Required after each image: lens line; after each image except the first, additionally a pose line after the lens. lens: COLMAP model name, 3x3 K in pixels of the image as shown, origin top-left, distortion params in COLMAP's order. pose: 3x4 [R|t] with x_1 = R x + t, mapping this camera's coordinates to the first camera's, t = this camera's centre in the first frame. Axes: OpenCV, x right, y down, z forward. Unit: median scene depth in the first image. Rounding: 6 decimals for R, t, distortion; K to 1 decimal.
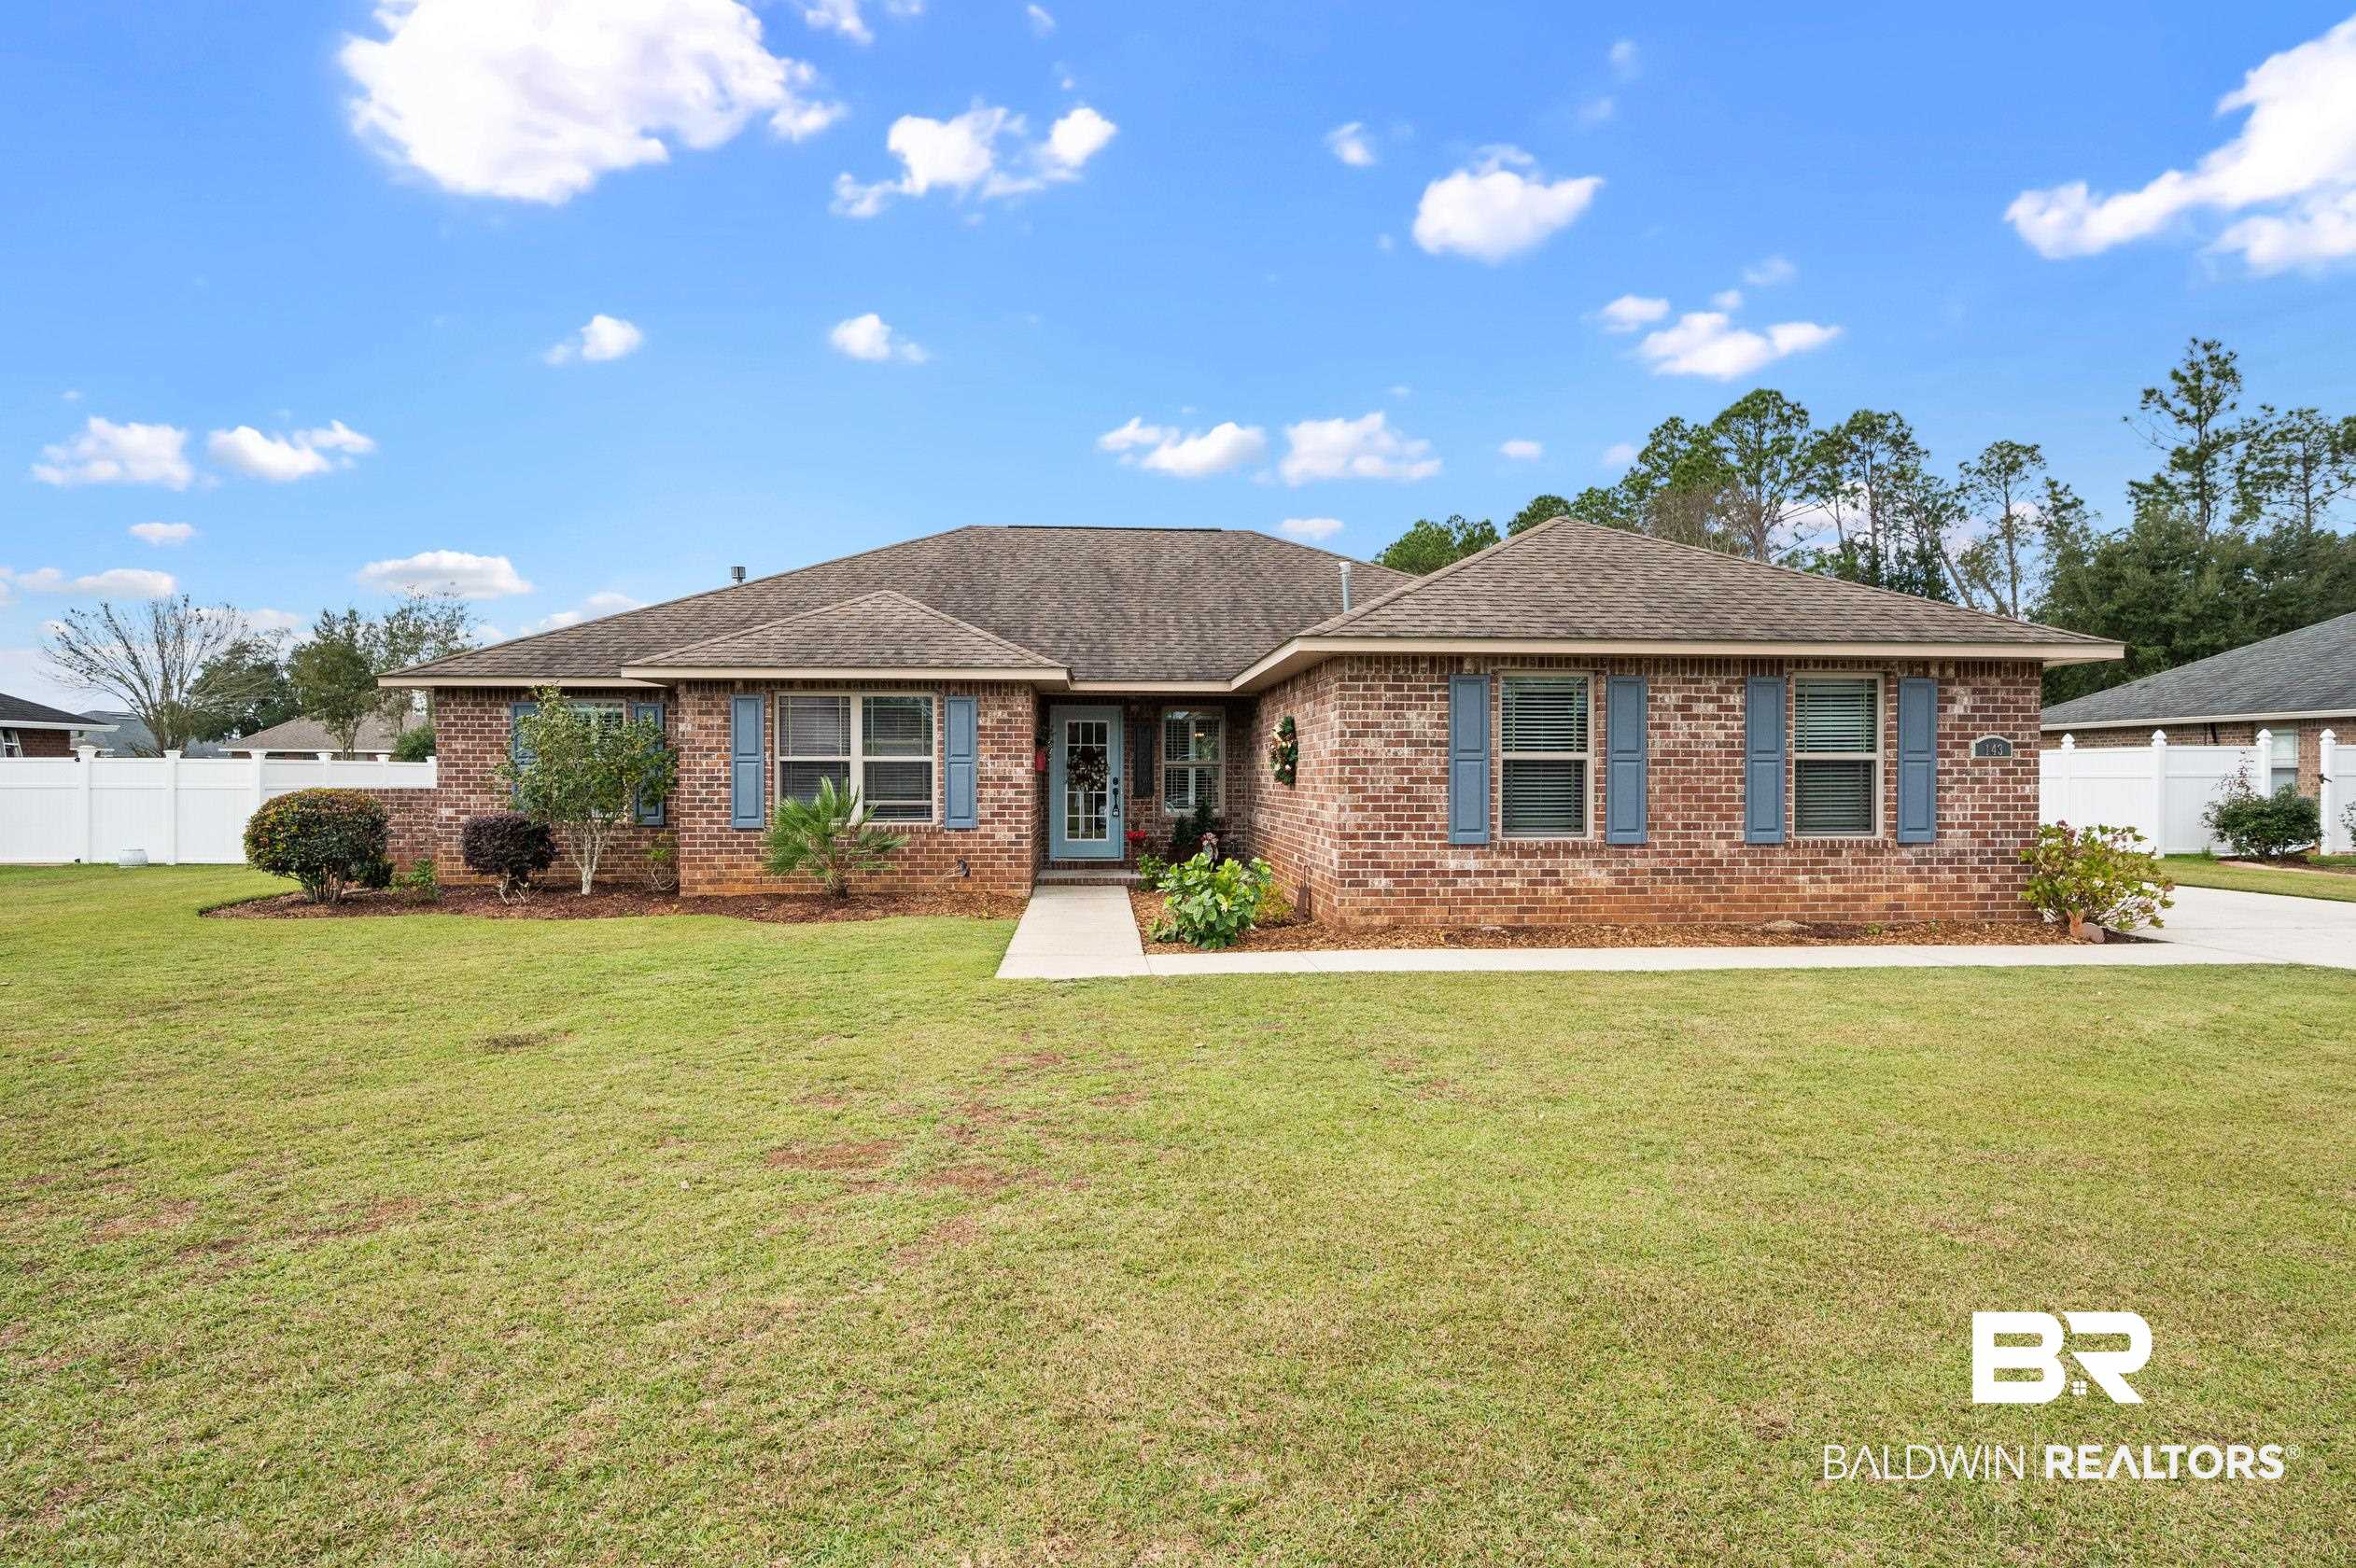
lens RADIAL K [[1233.3, 0, 1174.2], [0, 1233.3, 770.0], [0, 0, 1]] dist [-0.001263, -0.000482]
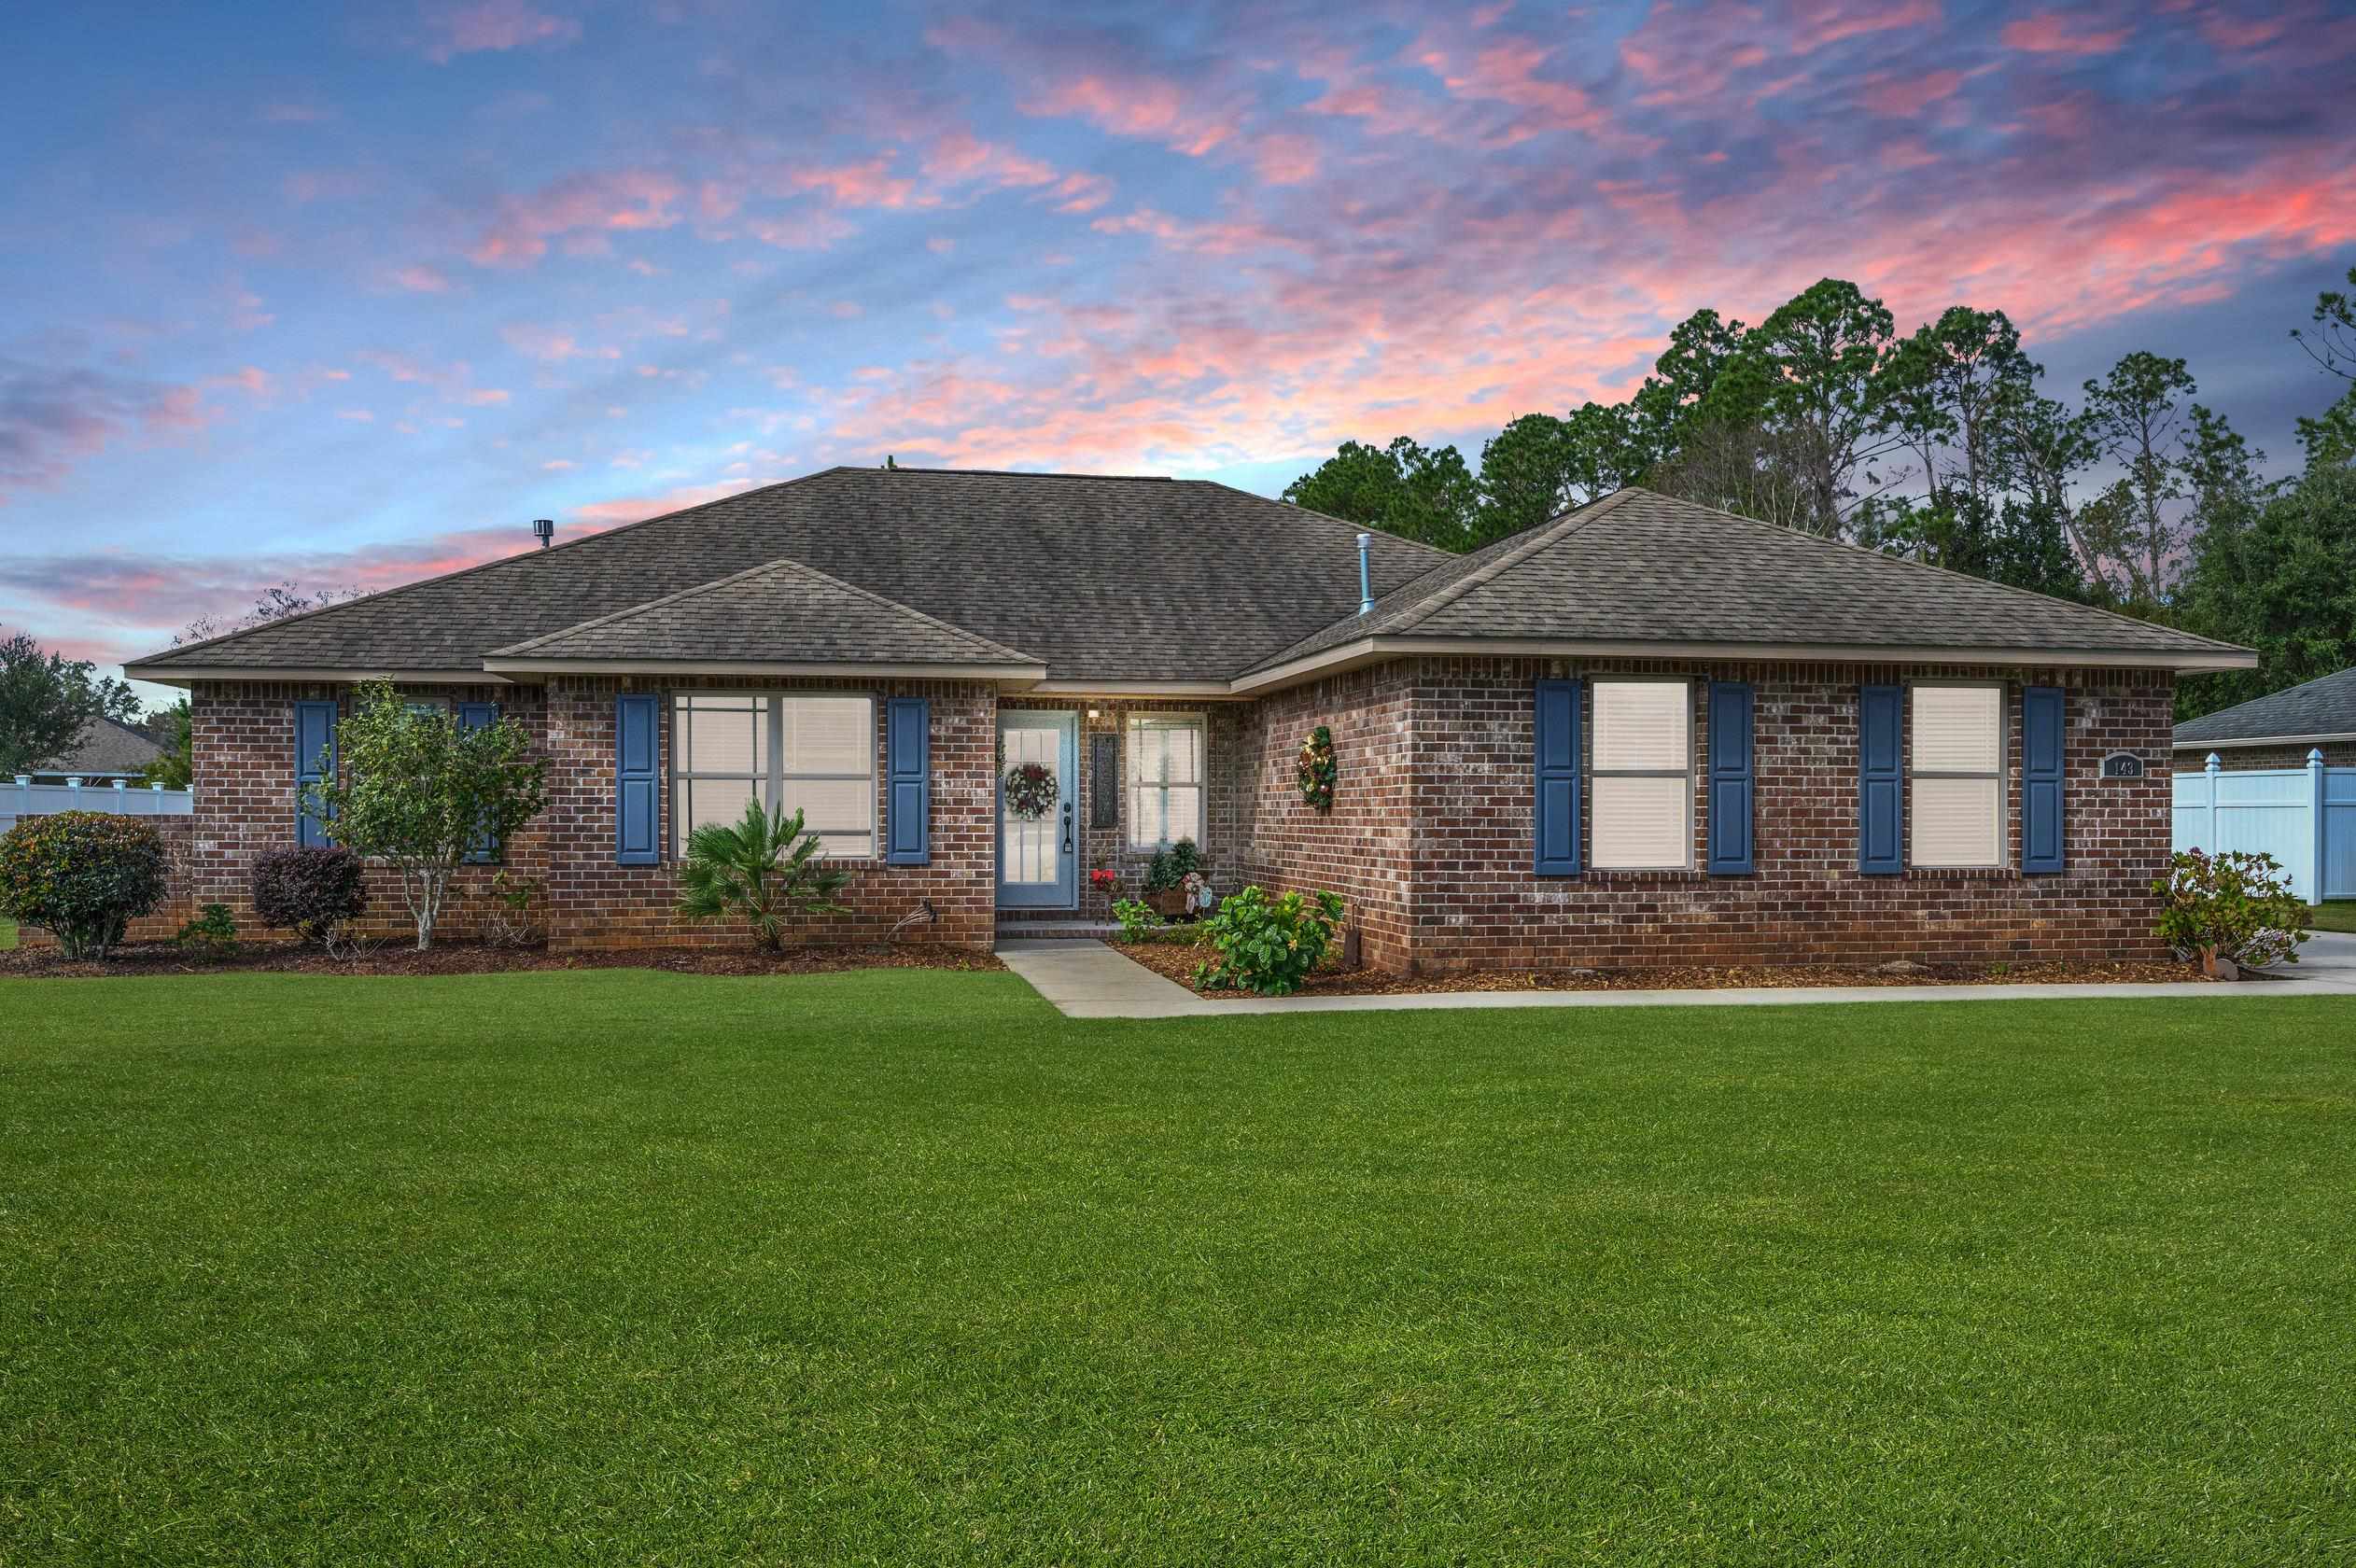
lens RADIAL K [[1843.9, 0, 1178.0], [0, 1843.9, 784.0], [0, 0, 1]] dist [-0.000394, 0.002789]
pose [[0.993896, 0.002752, 0.110287, -0.165057], [-0.001527, 0.999936, -0.011182, 0.010838], [-0.110311, 0.010945, 0.993837, -0.254504]]
